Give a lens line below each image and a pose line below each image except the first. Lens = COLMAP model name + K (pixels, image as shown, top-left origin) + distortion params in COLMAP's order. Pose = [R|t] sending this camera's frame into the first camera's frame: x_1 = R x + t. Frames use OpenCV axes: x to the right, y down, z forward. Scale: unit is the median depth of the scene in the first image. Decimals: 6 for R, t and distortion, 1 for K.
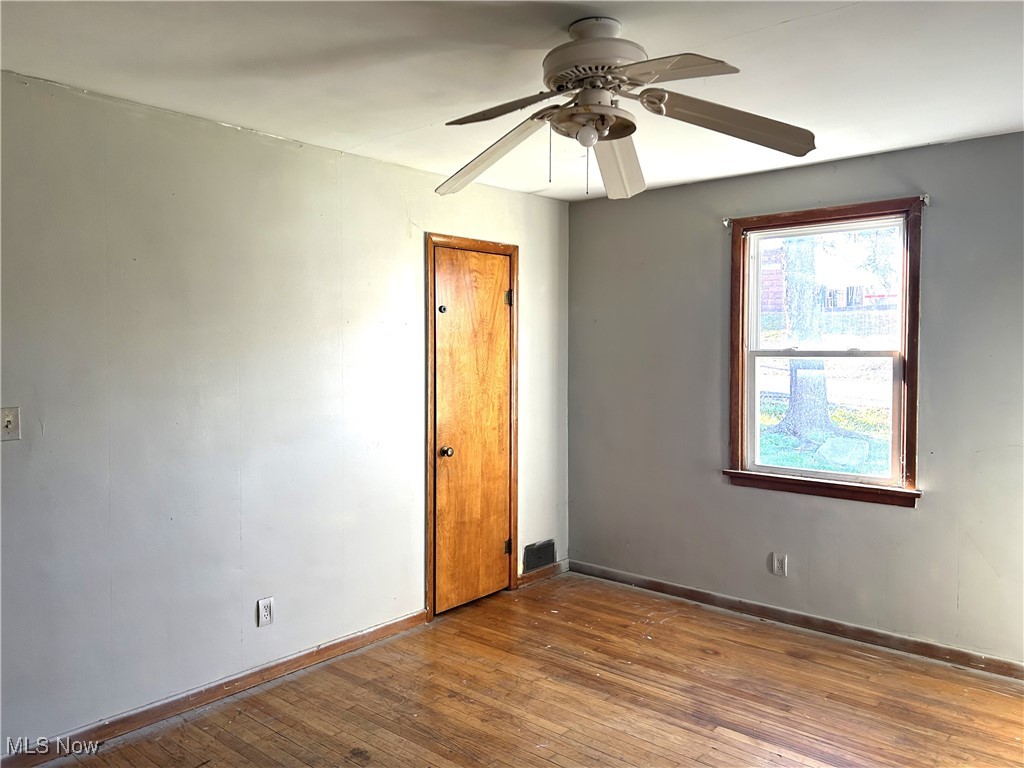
lens RADIAL K [[765.6, 0, 521.7], [0, 765.6, 377.3], [0, 0, 1]] dist [0.072692, -0.073330]
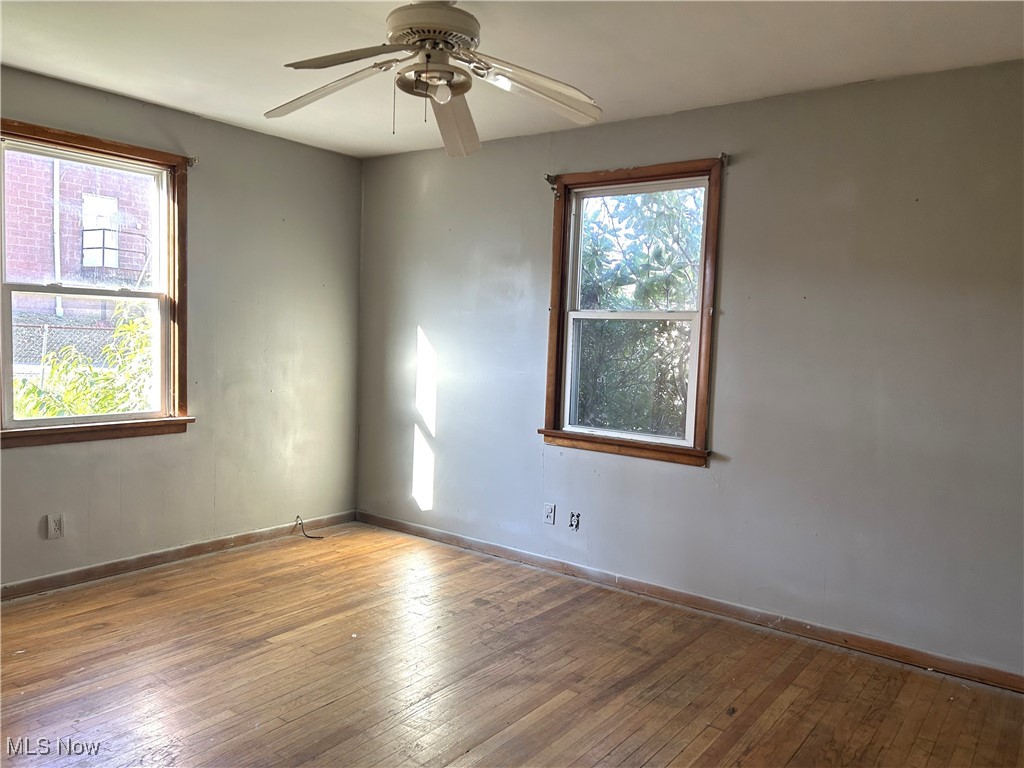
lens RADIAL K [[765.6, 0, 514.6], [0, 765.6, 389.9], [0, 0, 1]] dist [0.072692, -0.073330]
pose [[-0.054809, -0.079747, 0.995307, -0.678797], [0.006267, 0.996758, 0.080209, 0.017962], [-0.998477, 0.010633, -0.054131, 0.600840]]
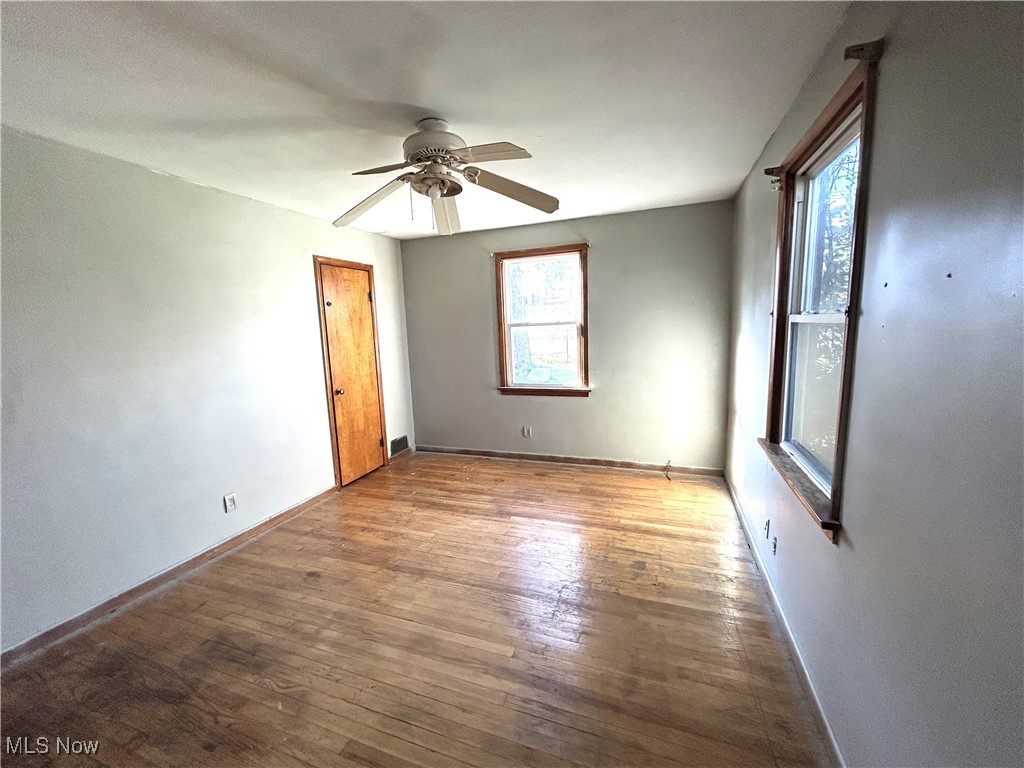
lens RADIAL K [[409.7, 0, 510.3], [0, 409.7, 382.7], [0, 0, 1]] dist [0.006135, 0.000653]
pose [[0.937019, -0.083917, 0.339047, -0.061186], [0.051825, 0.993367, 0.102641, 0.007805], [-0.345412, -0.078606, 0.935153, 0.052128]]
